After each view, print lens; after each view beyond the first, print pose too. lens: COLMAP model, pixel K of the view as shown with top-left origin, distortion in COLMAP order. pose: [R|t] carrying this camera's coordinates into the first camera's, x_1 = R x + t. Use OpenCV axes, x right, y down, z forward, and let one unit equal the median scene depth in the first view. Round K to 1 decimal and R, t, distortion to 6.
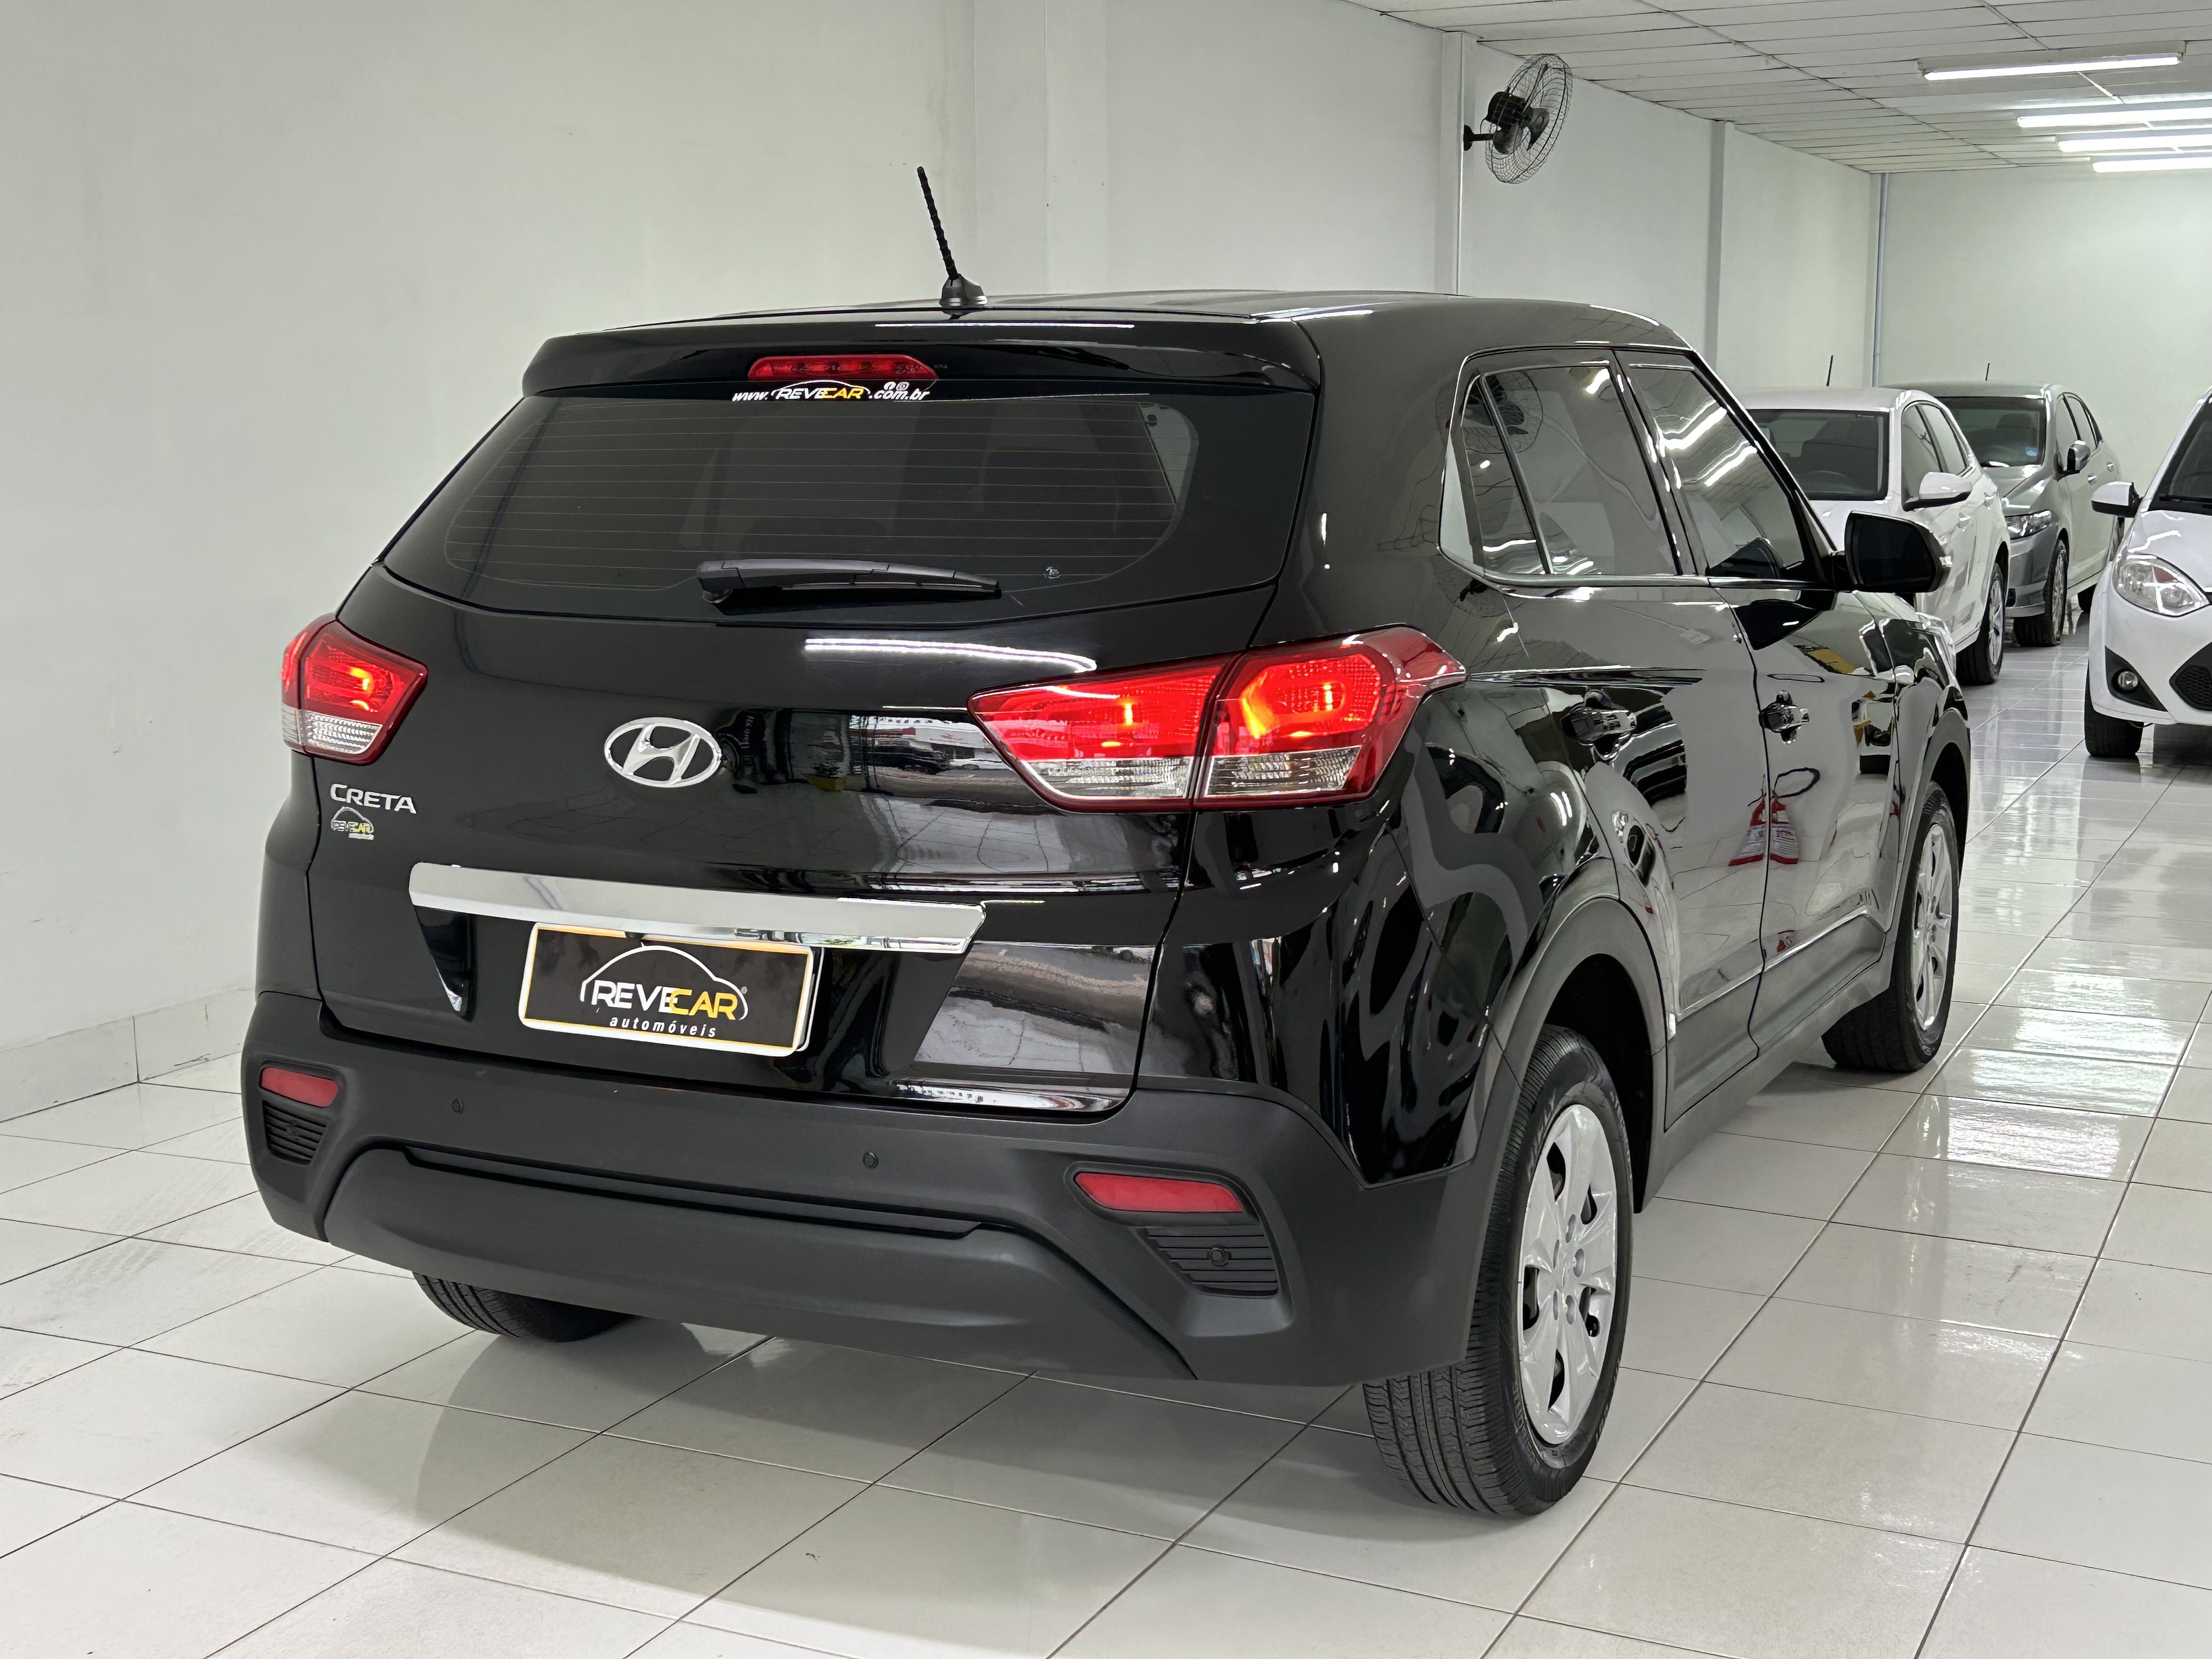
lens RADIAL K [[2786.4, 0, 1110.8], [0, 2786.4, 830.5], [0, 0, 1]] dist [0.076824, 0.000000]
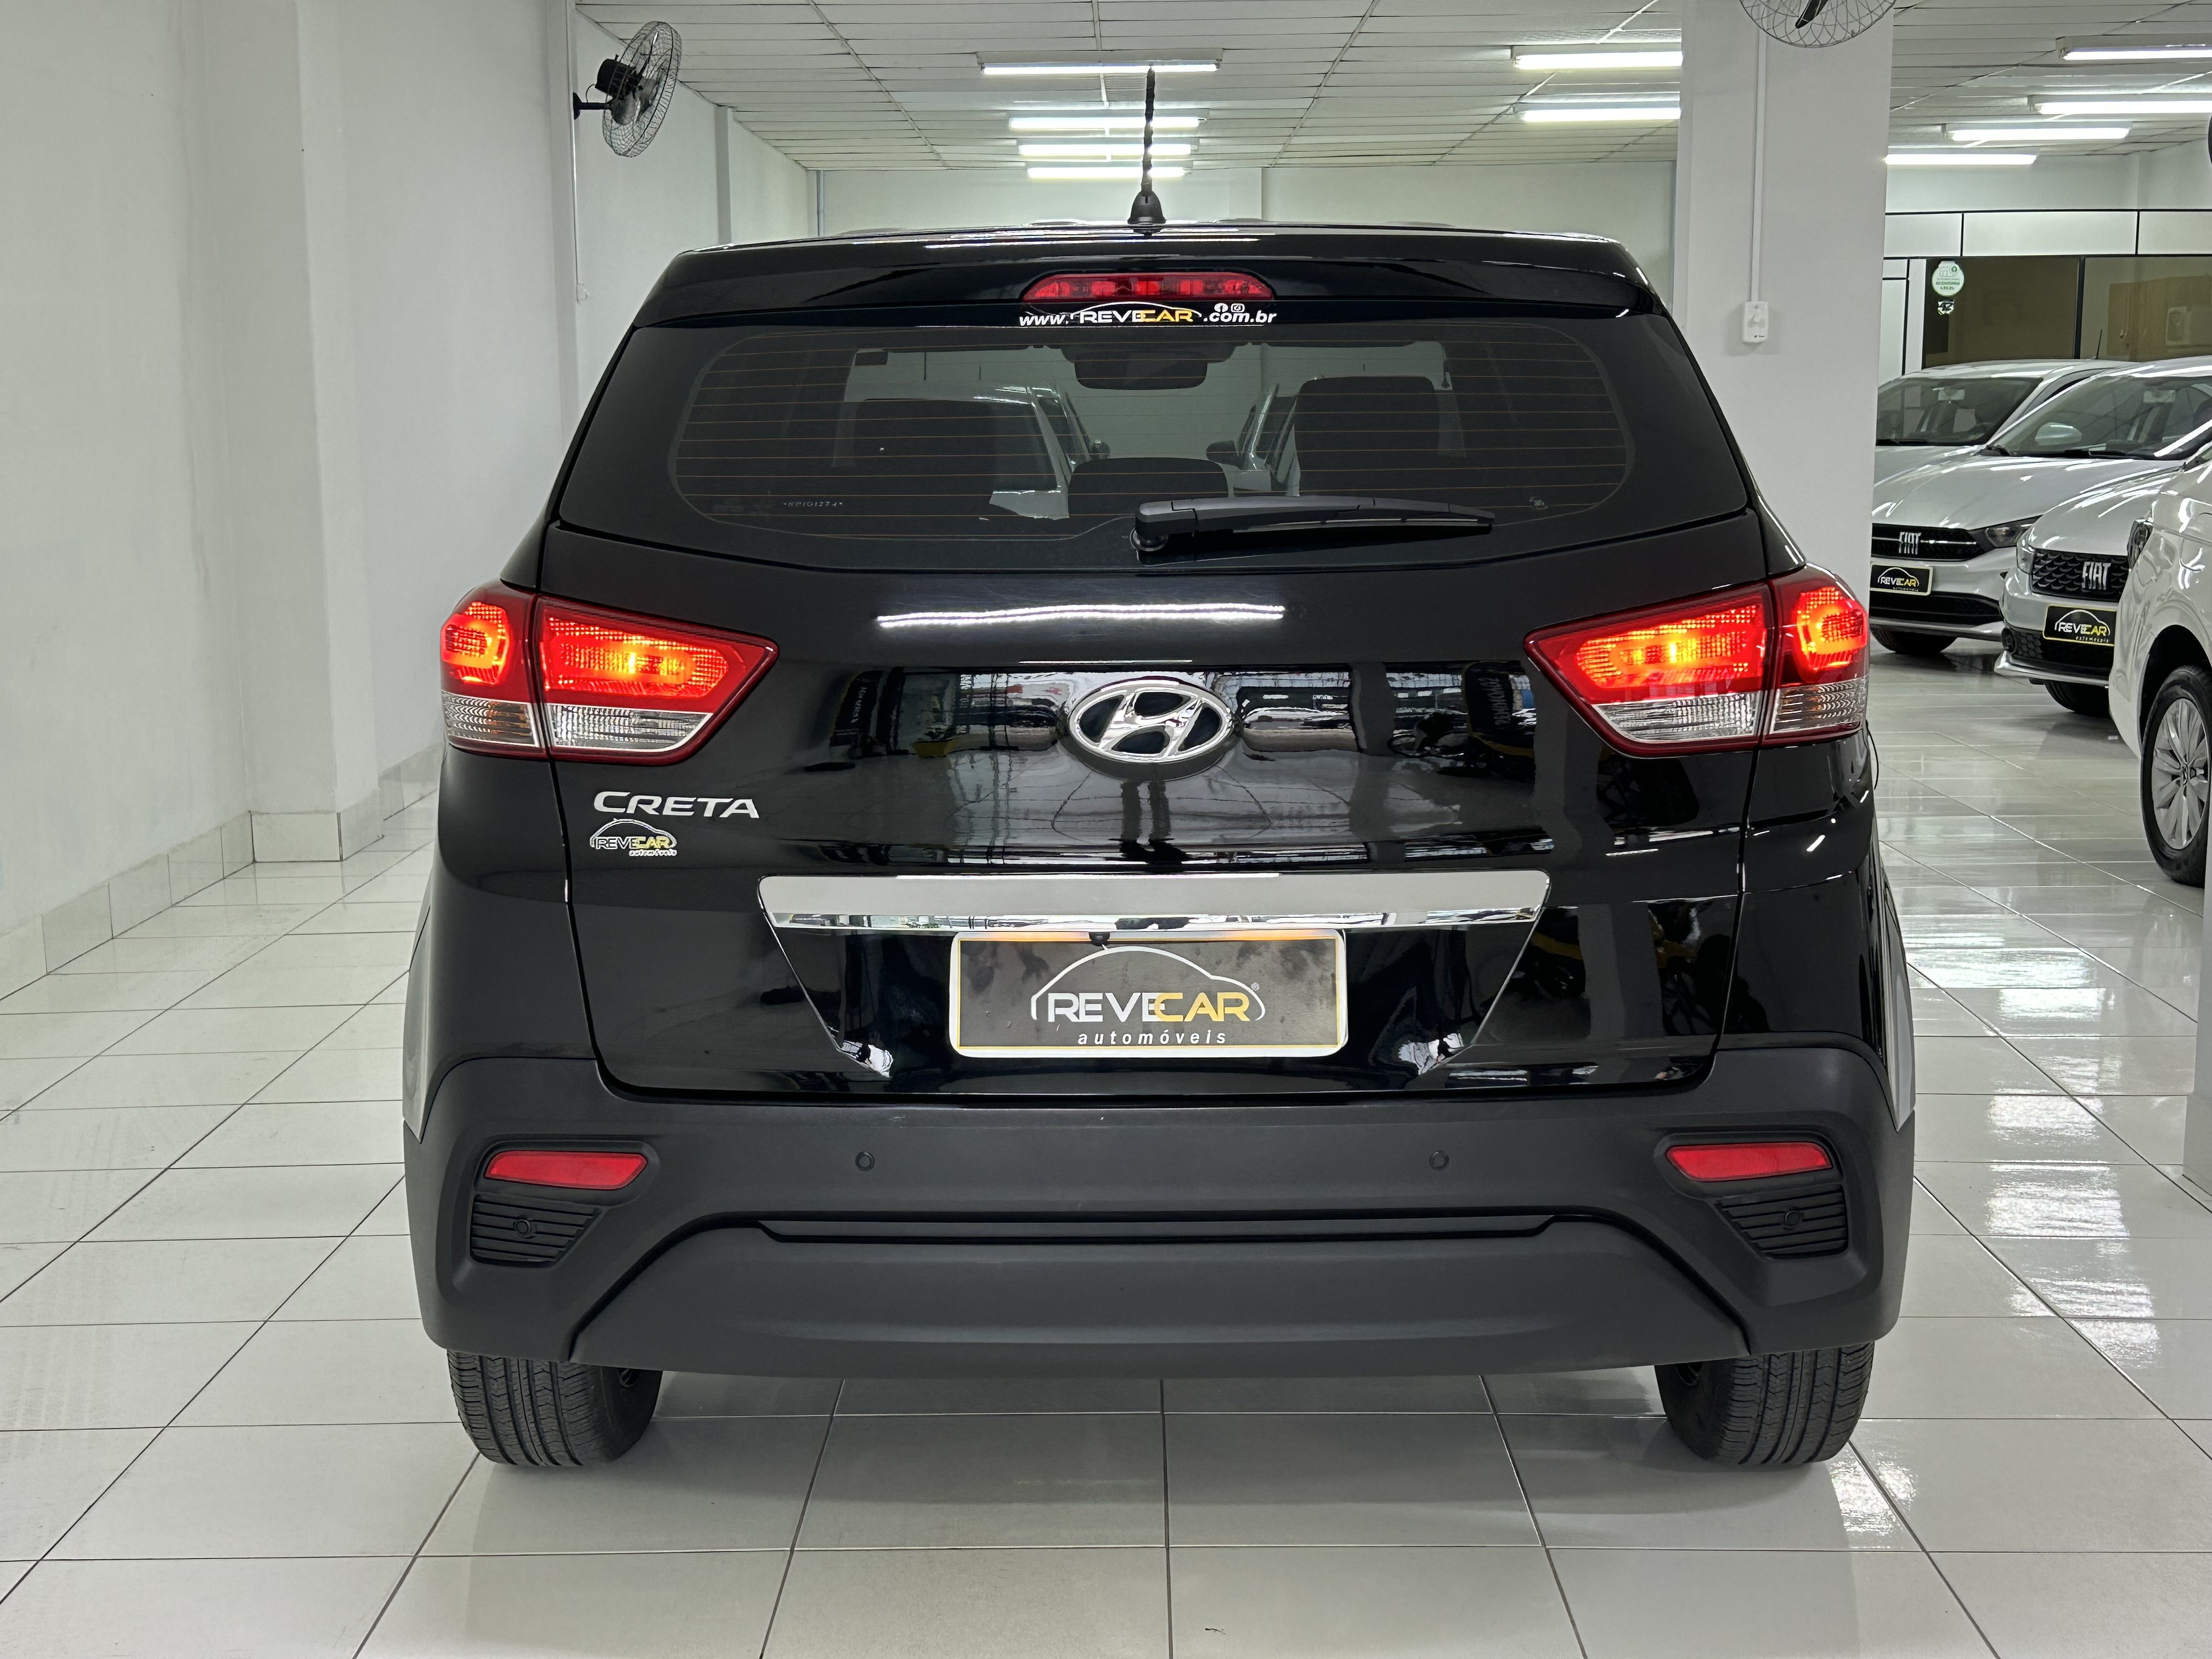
lens RADIAL K [[2913.0, 0, 1098.3], [0, 2913.0, 838.2], [0, 0, 1]] dist [0.092245, 0.000000]
pose [[0.903711, -0.064859, 0.423203, -0.520716], [0.068225, 0.997644, 0.007210, 0.000548], [-0.422673, 0.022357, 0.906006, 0.174126]]
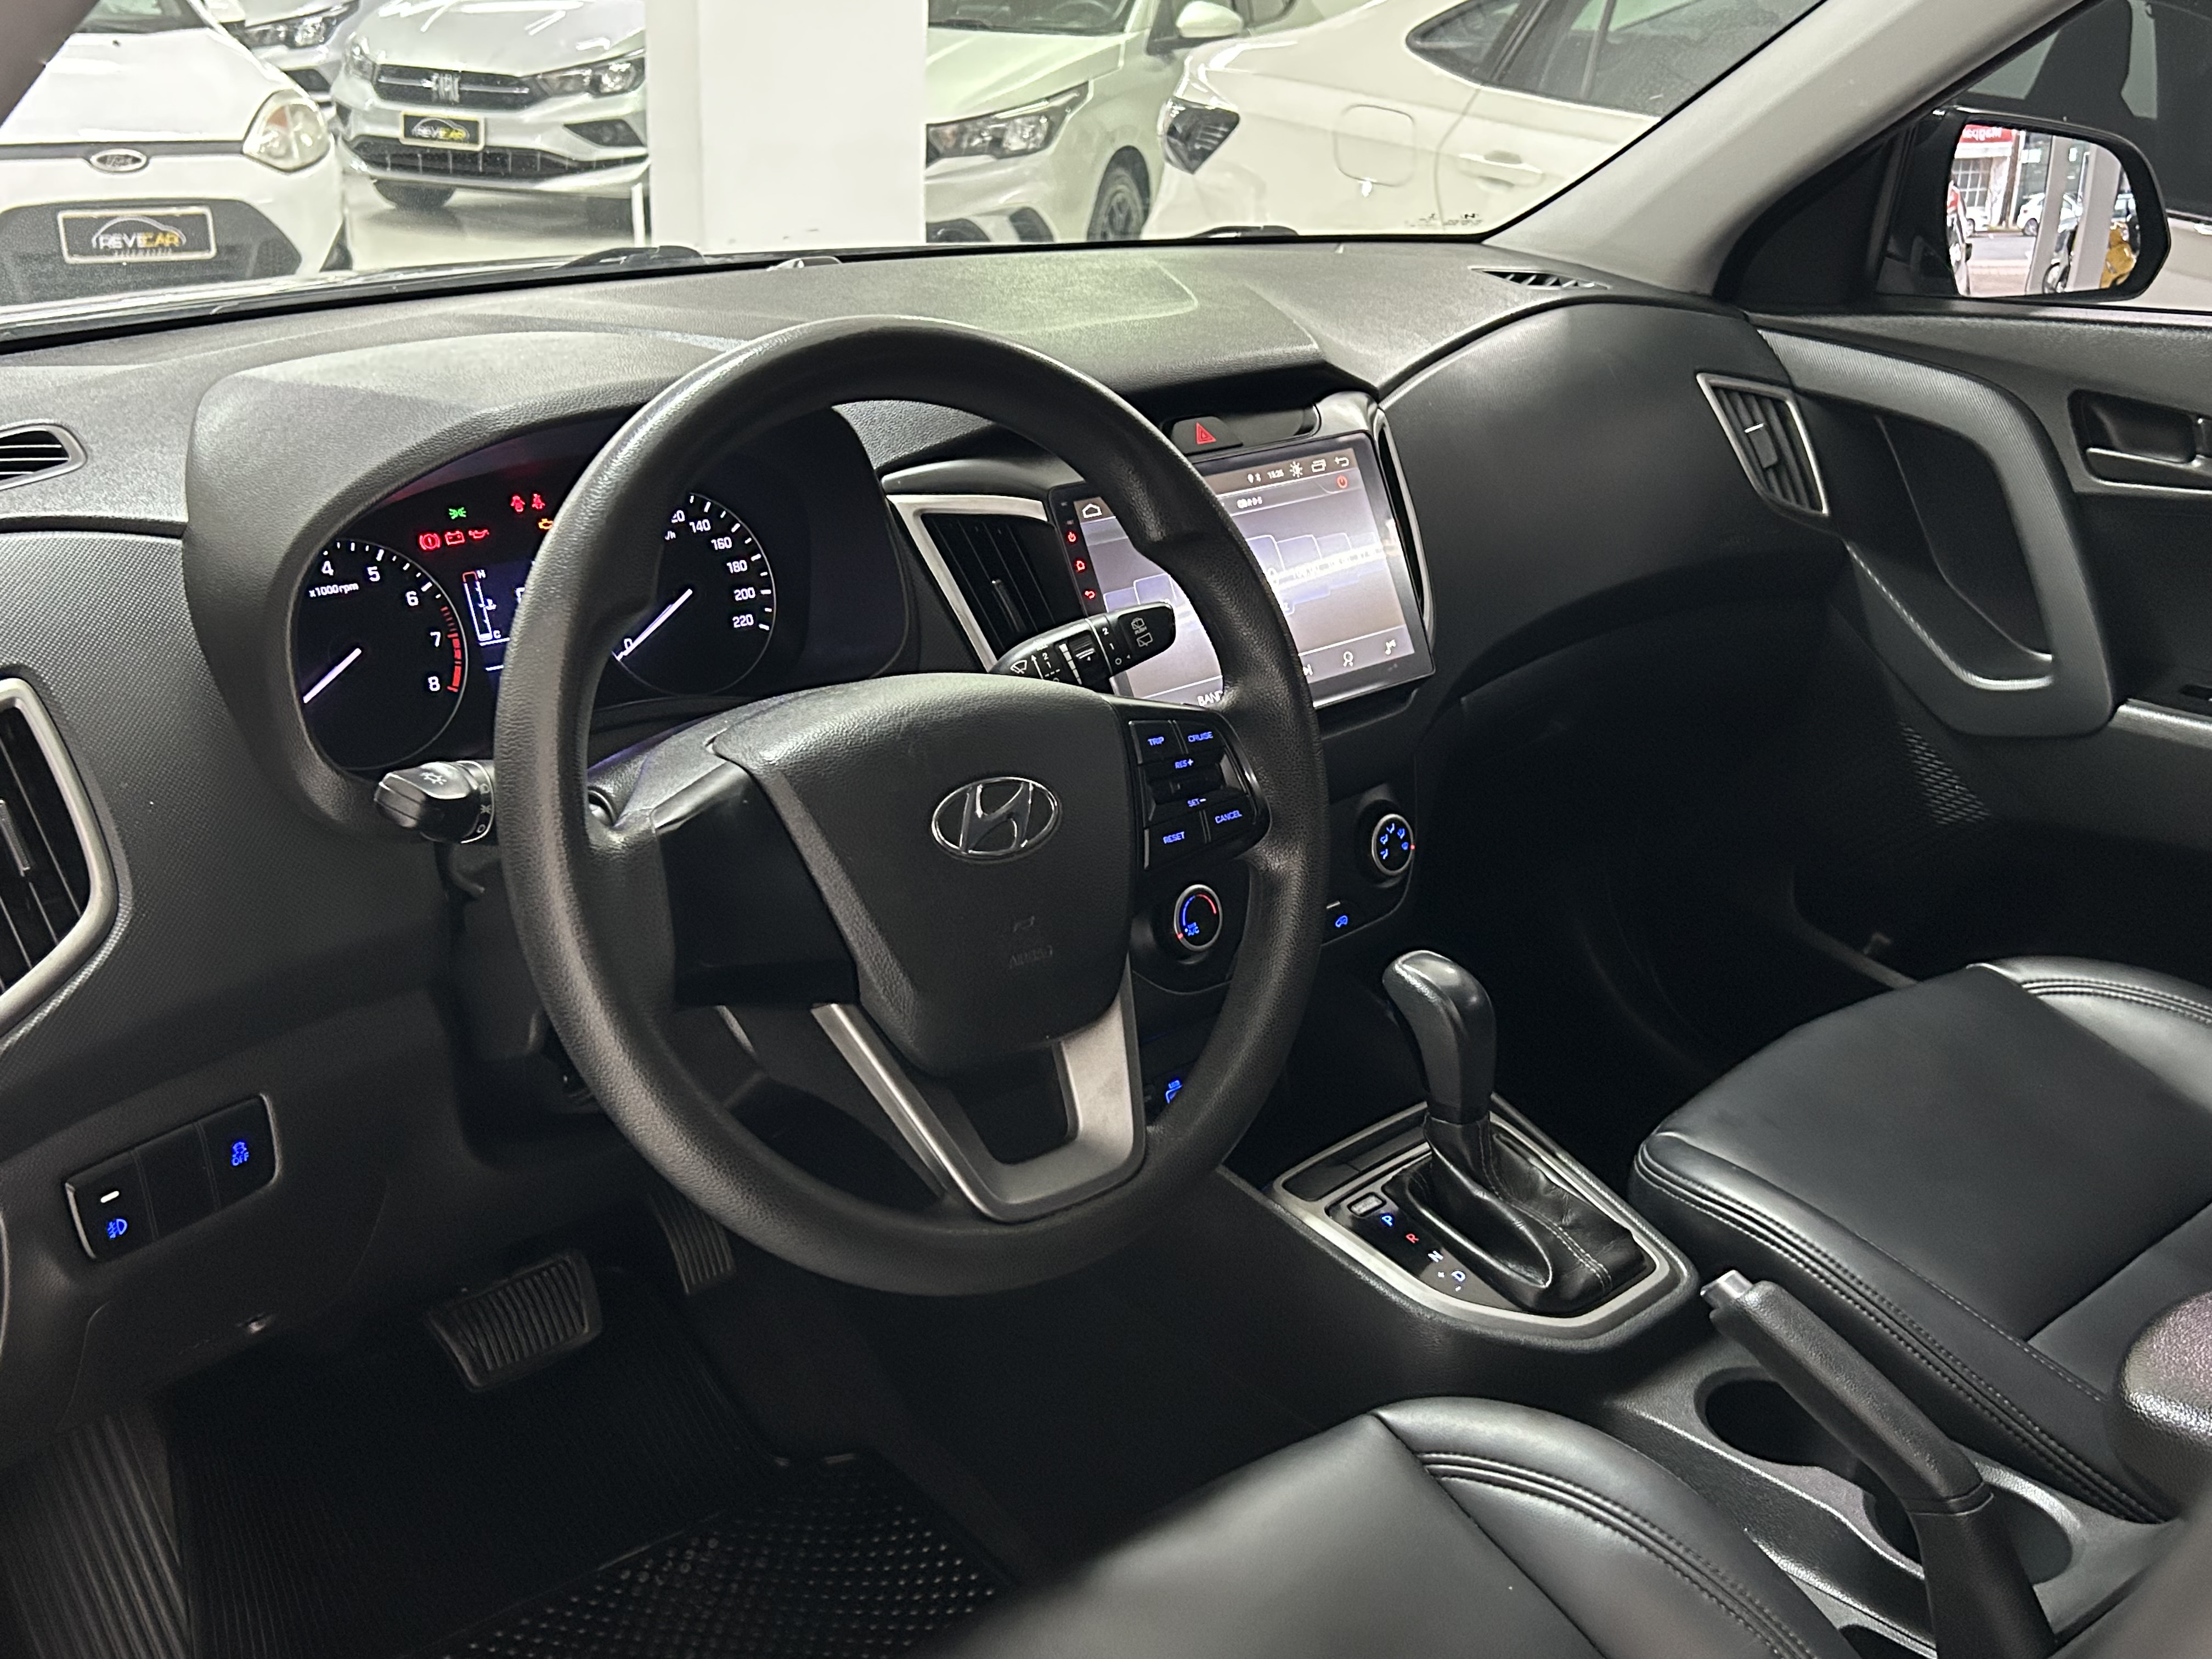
lens RADIAL K [[2132.1, 0, 1119.7], [0, 2132.1, 825.9], [0, 0, 1]] dist [0.051537, 0.000000]
pose [[0.362439, -0.329828, 0.871695, -0.123643], [0.099981, 0.943649, 0.315483, -0.188993], [-0.926629, -0.027190, 0.374992, 1.483212]]
